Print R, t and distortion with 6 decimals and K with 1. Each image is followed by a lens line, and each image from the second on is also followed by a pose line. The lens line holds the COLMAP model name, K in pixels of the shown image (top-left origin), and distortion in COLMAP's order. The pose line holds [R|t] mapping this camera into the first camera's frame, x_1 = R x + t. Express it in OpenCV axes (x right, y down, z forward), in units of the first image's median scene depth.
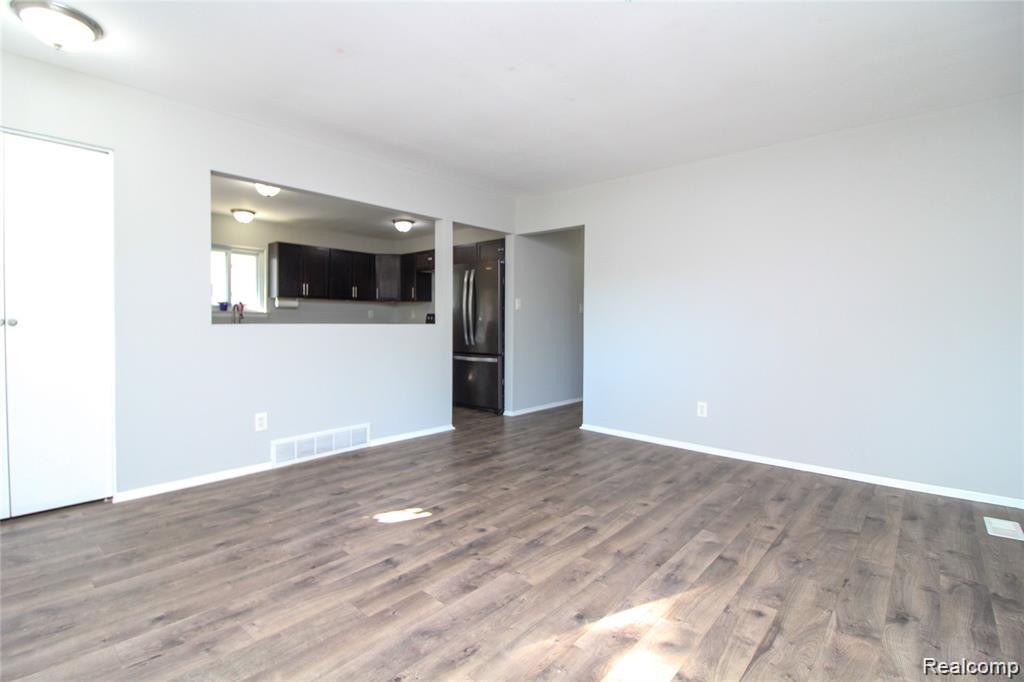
lens RADIAL K [[474.4, 0, 504.3], [0, 474.4, 331.2], [0, 0, 1]] dist [0.000674, -0.013116]
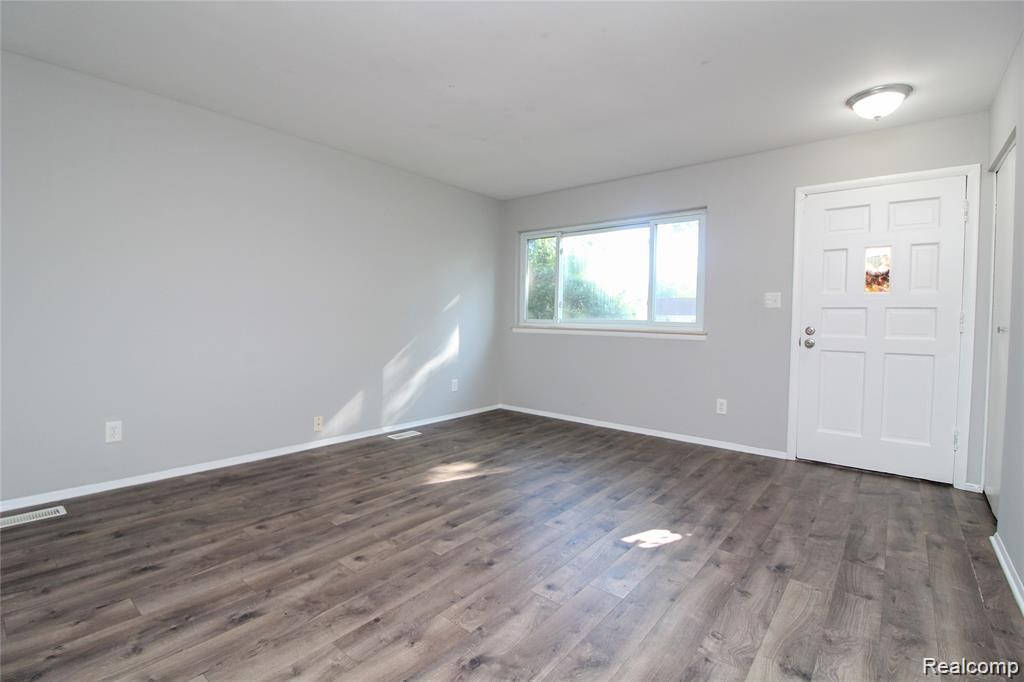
lens RADIAL K [[474.4, 0, 504.3], [0, 474.4, 331.2], [0, 0, 1]] dist [0.000674, -0.013116]
pose [[-0.998842, -0.022743, -0.042404, 0.118885], [-0.024827, 0.998476, 0.049280, -0.040311], [0.041219, 0.050276, -0.997884, 1.940140]]
